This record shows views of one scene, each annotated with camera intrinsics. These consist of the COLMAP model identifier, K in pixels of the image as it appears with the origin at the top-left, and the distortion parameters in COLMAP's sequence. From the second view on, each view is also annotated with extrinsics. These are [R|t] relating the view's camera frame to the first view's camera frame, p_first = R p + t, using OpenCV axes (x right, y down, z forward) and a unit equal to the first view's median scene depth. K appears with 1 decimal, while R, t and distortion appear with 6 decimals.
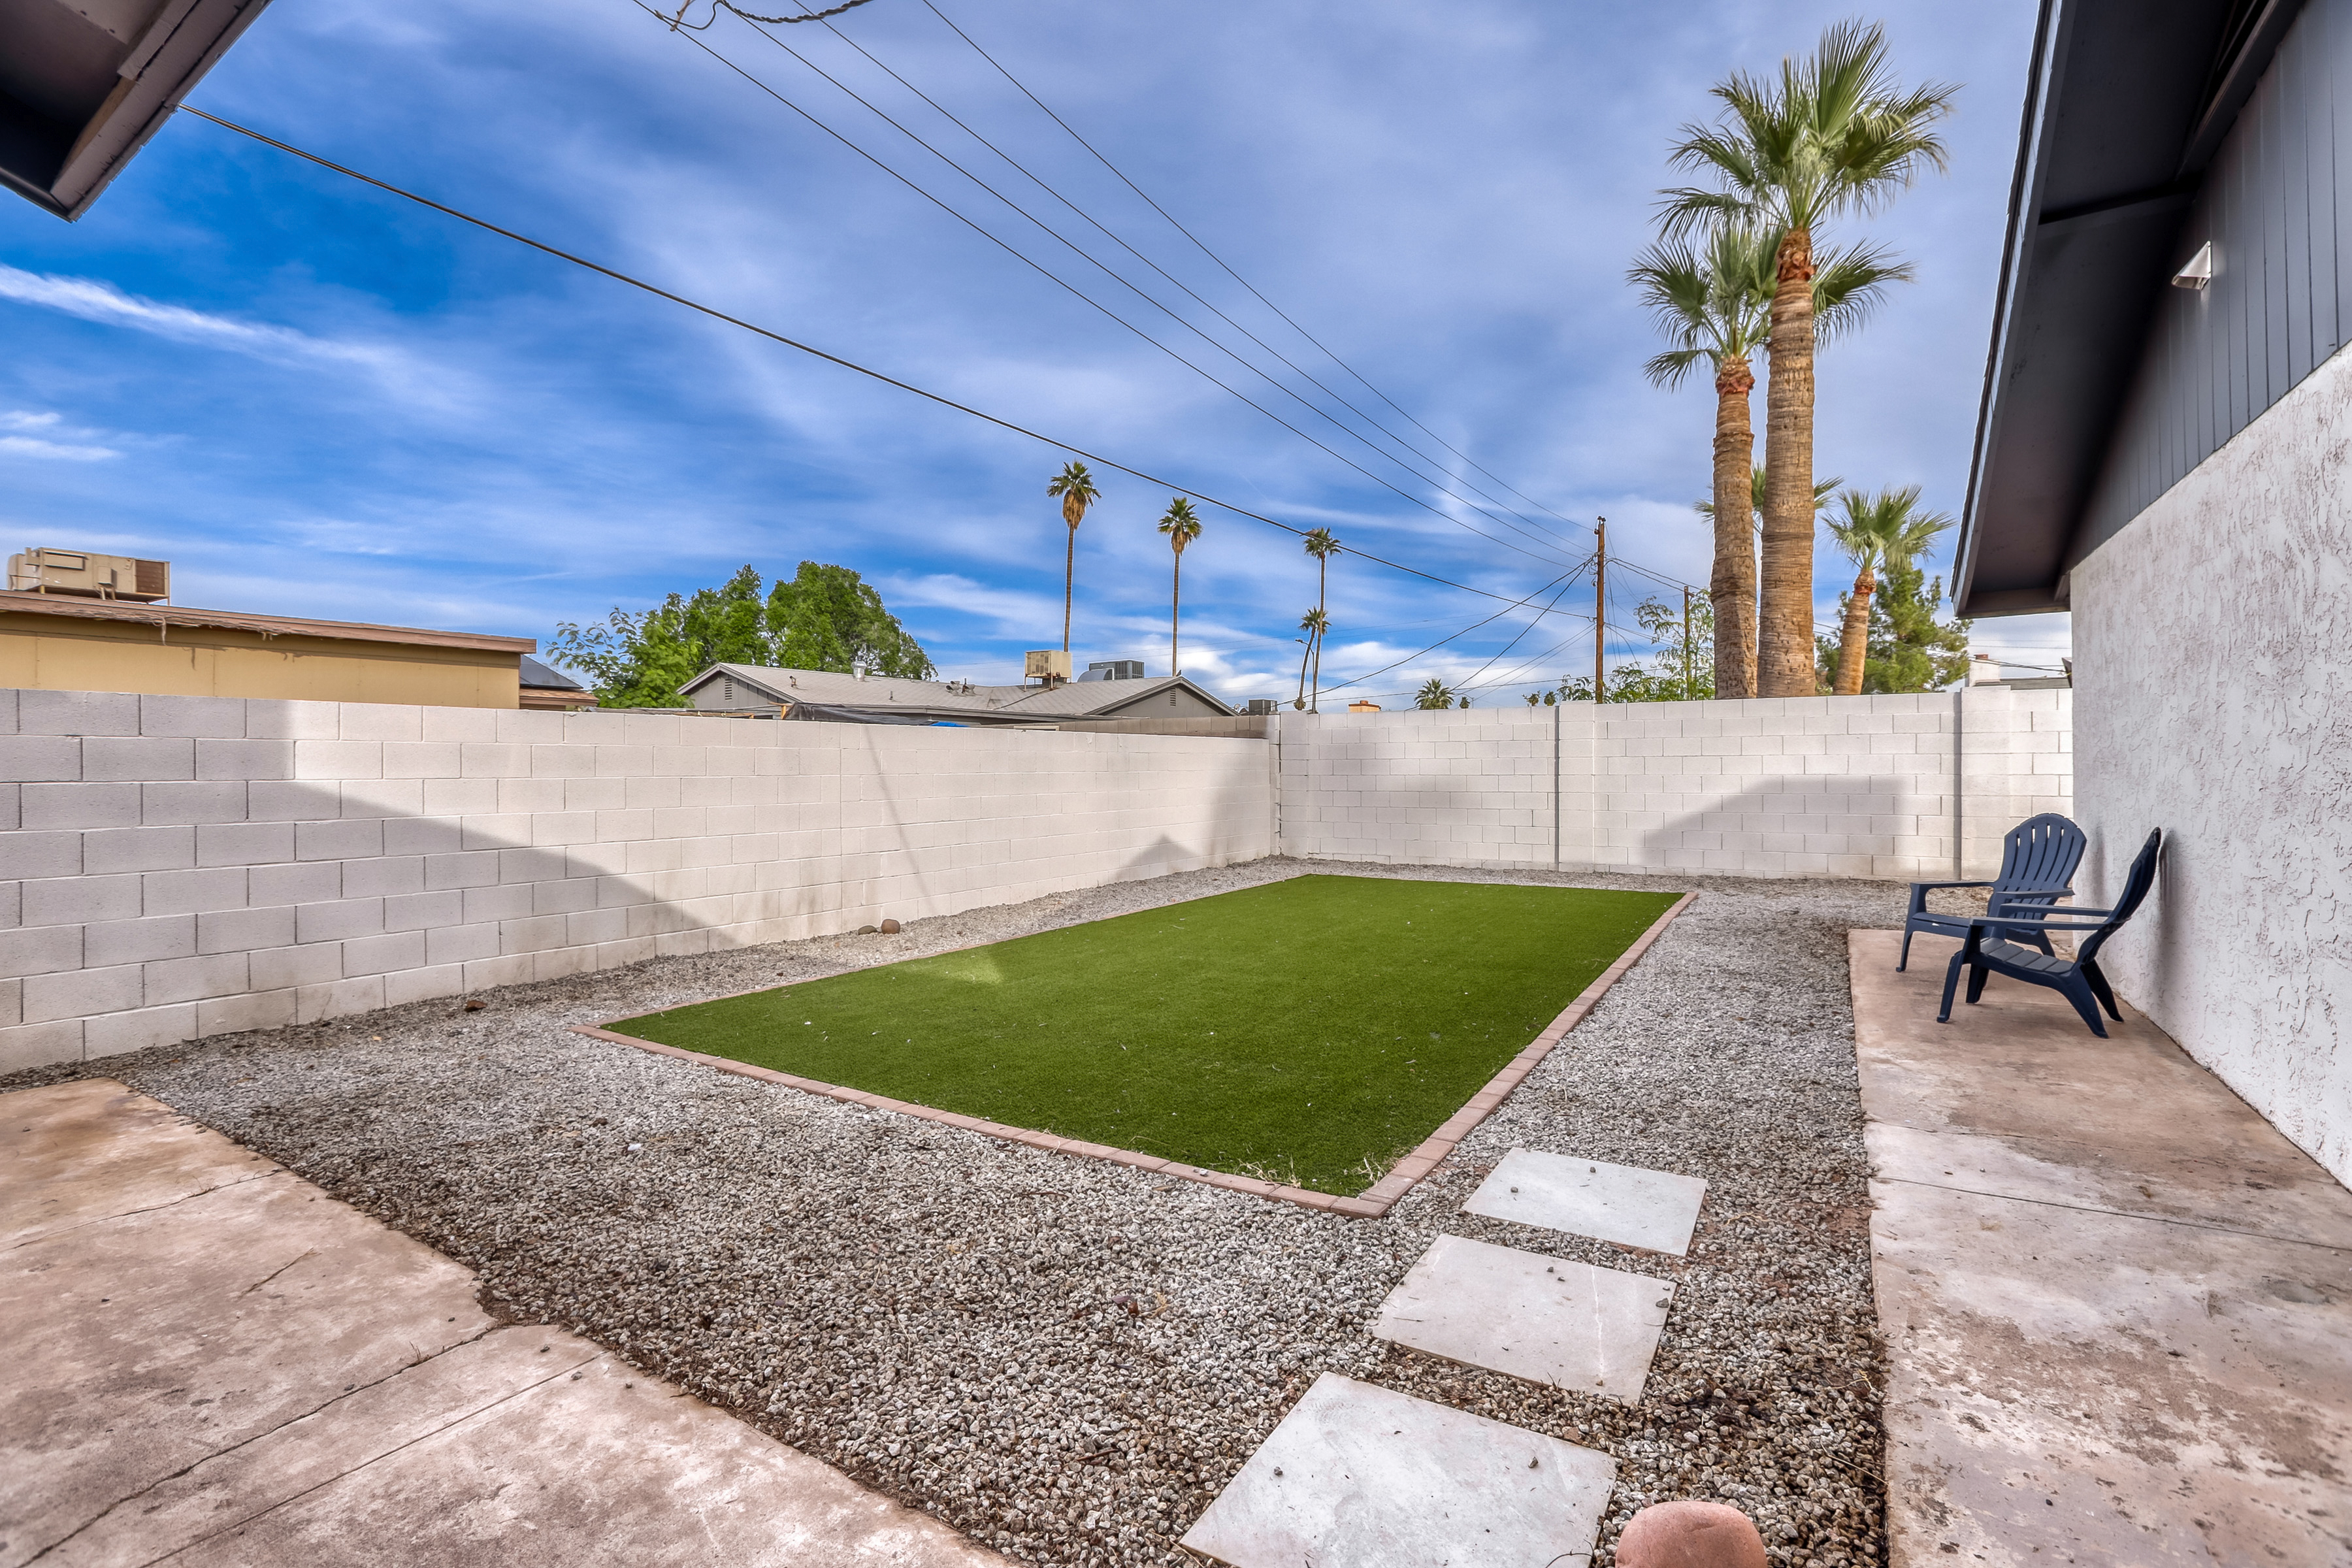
lens RADIAL K [[1072.1, 0, 1158.8], [0, 1072.1, 778.7], [0, 0, 1]] dist [-0.040375, 0.013050]
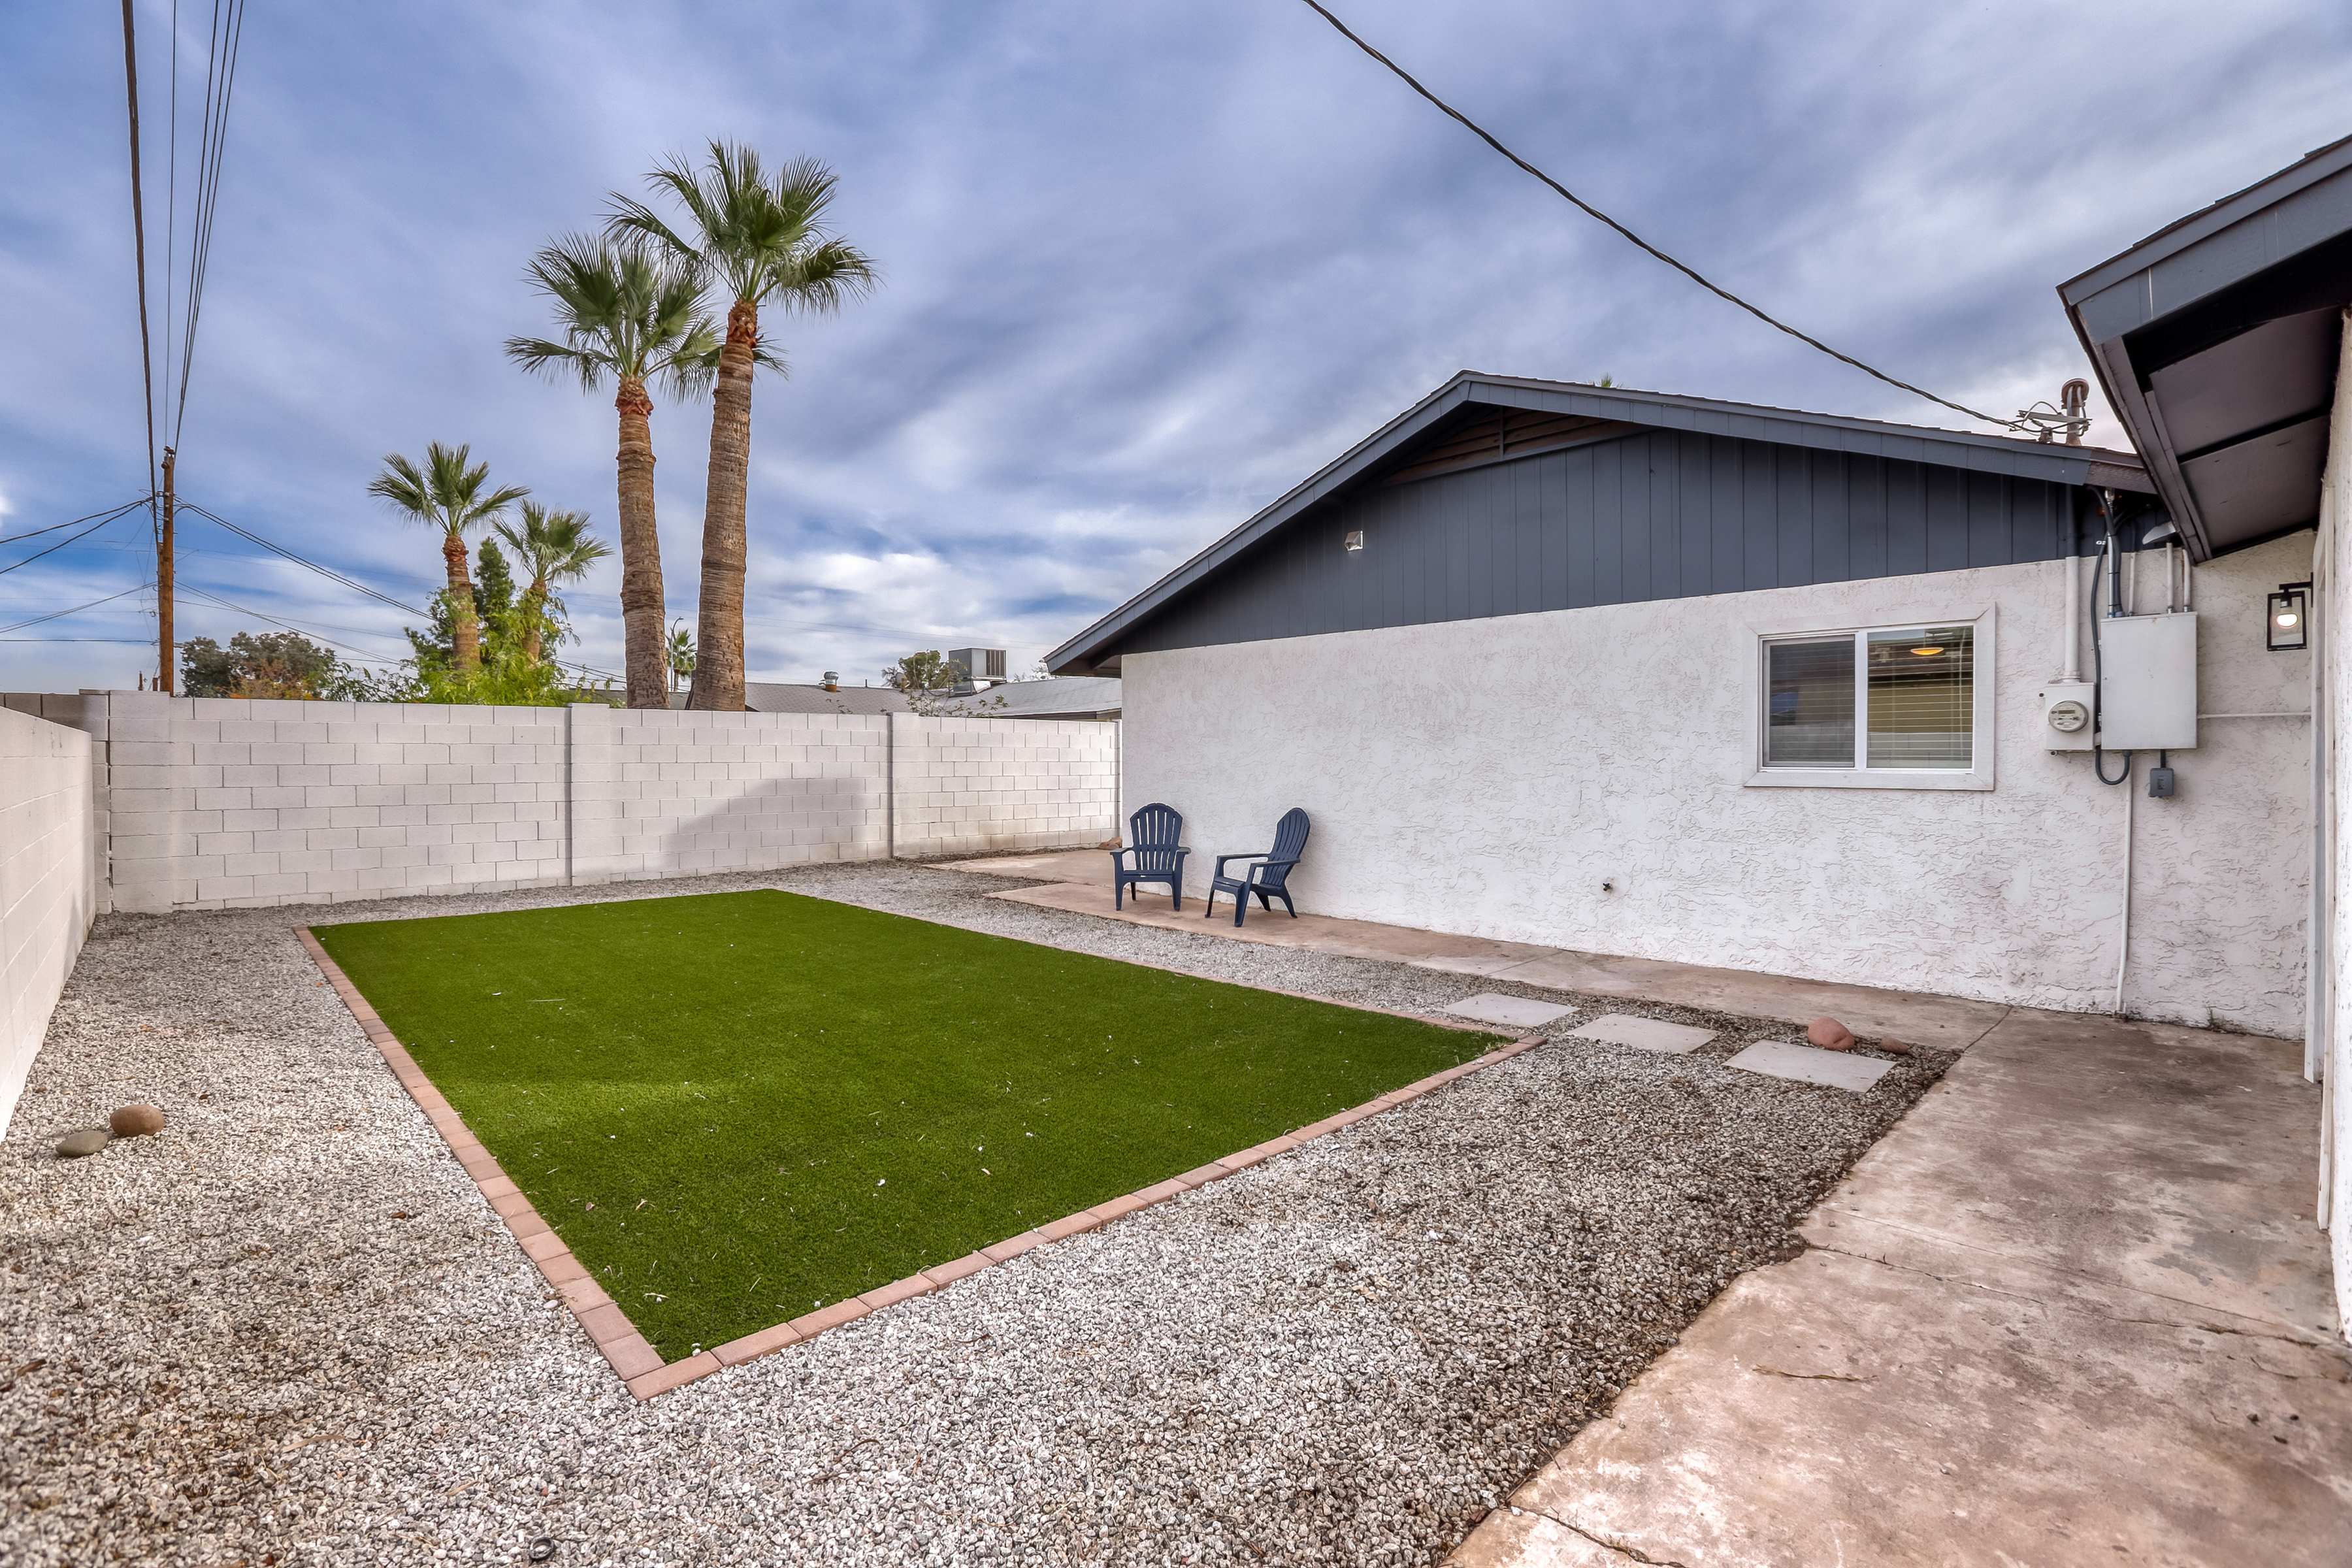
lens RADIAL K [[1072.1, 0, 1158.8], [0, 1072.1, 778.7], [0, 0, 1]] dist [-0.040375, 0.013050]
pose [[0.231291, -0.014283, 0.972780, -1.685431], [0.009579, 0.999877, 0.012404, -0.055634], [-0.972837, 0.006449, 0.231400, 1.217213]]
